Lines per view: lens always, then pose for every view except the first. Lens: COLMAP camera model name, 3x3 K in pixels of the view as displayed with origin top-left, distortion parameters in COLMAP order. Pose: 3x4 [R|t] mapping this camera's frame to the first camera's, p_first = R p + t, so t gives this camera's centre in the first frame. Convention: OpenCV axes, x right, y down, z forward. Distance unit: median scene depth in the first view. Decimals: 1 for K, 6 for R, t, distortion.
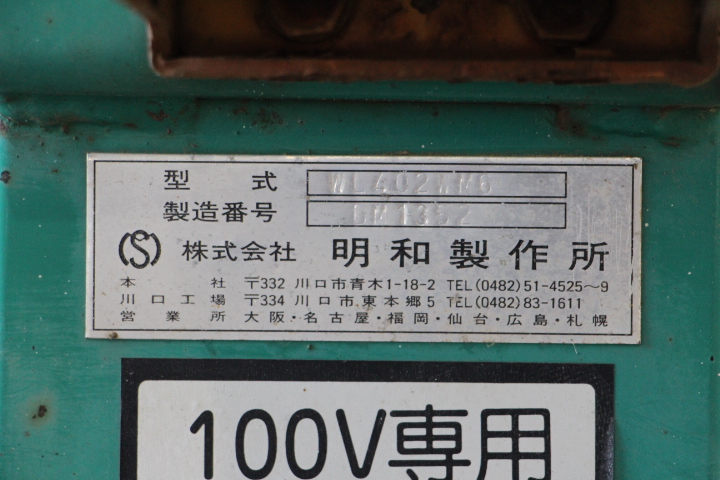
lens RADIAL K [[4235.4, 0, 356.3], [0, 4235.4, 238.7], [0, 0, 1]] dist [0.978091, 0.000000]
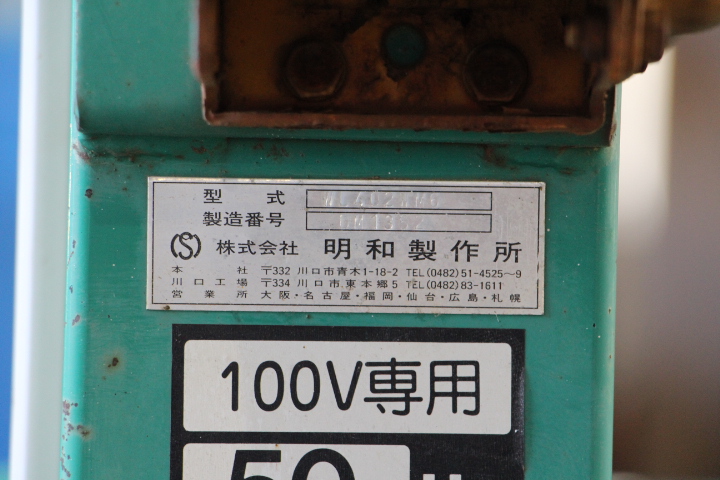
lens RADIAL K [[4235.4, 0, 342.5], [0, 4235.4, 215.1], [0, 0, 1]] dist [0.978091, 0.000000]
pose [[0.998455, 0.003900, 0.055430, -0.077193], [-0.004362, 0.999957, 0.008218, -0.019361], [-0.055395, -0.008447, 0.998429, -0.394541]]
